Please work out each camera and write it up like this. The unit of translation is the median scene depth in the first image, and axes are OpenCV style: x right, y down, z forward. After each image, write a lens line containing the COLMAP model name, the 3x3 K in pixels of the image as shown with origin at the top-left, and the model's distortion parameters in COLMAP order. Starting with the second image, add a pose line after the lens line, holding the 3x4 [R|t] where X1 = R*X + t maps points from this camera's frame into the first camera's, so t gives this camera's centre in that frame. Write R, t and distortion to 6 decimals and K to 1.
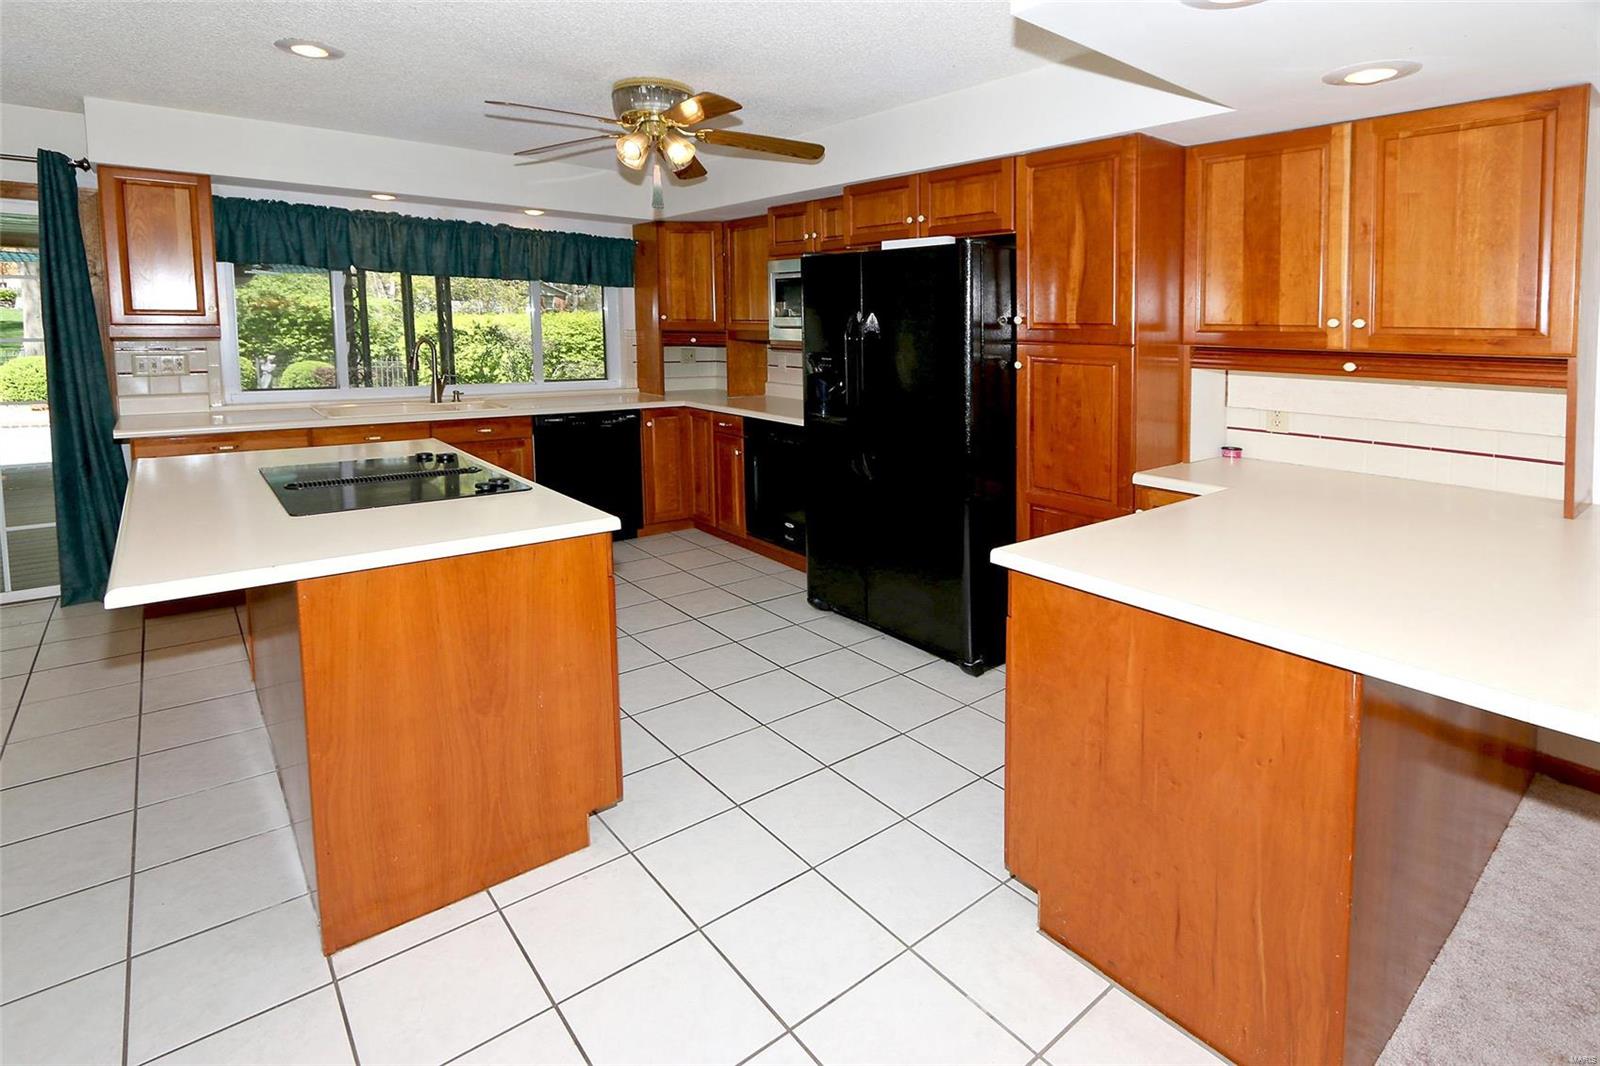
lens RADIAL K [[766.9, 0, 809.2], [0, 766.9, 412.5], [0, 0, 1]] dist [-0.003575, -0.000291]
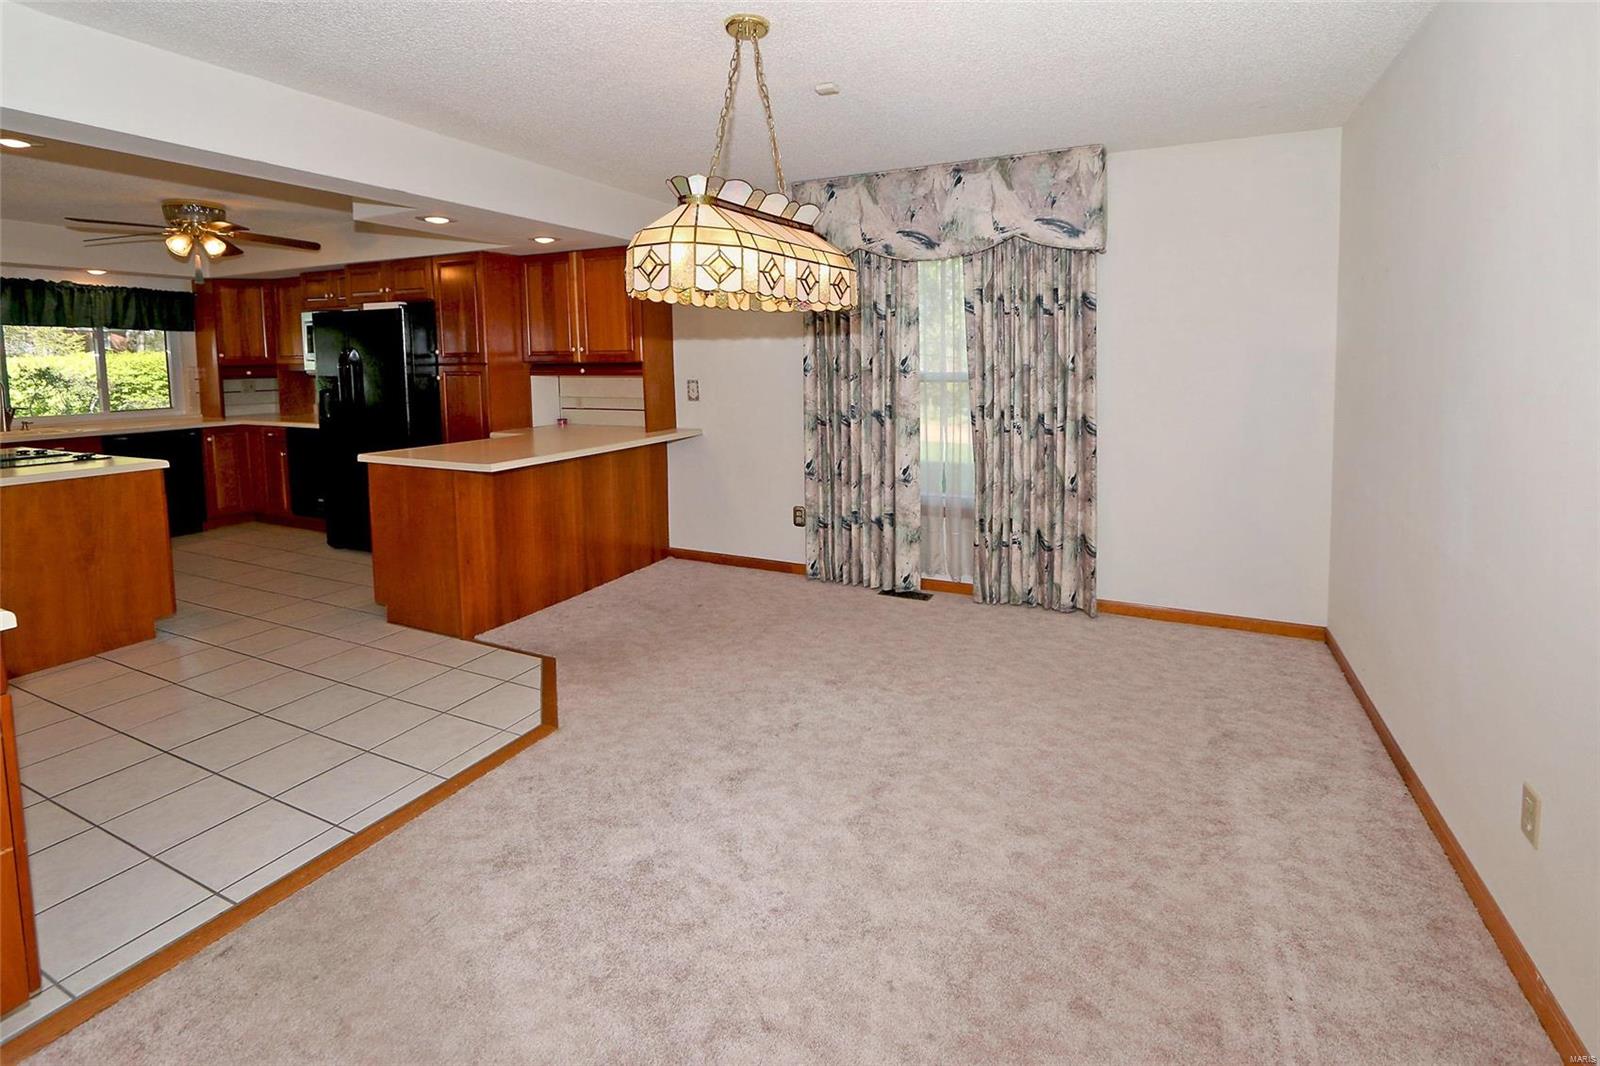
lens RADIAL K [[1032.2, 0, 852.1], [0, 1032.2, 434.6], [0, 0, 1]] dist [-0.055916, 0.056544]
pose [[0.950322, -0.044371, 0.308089, 0.313978], [0.057130, 0.997837, -0.032511, 0.136364], [-0.305980, 0.048497, 0.950802, -1.029408]]
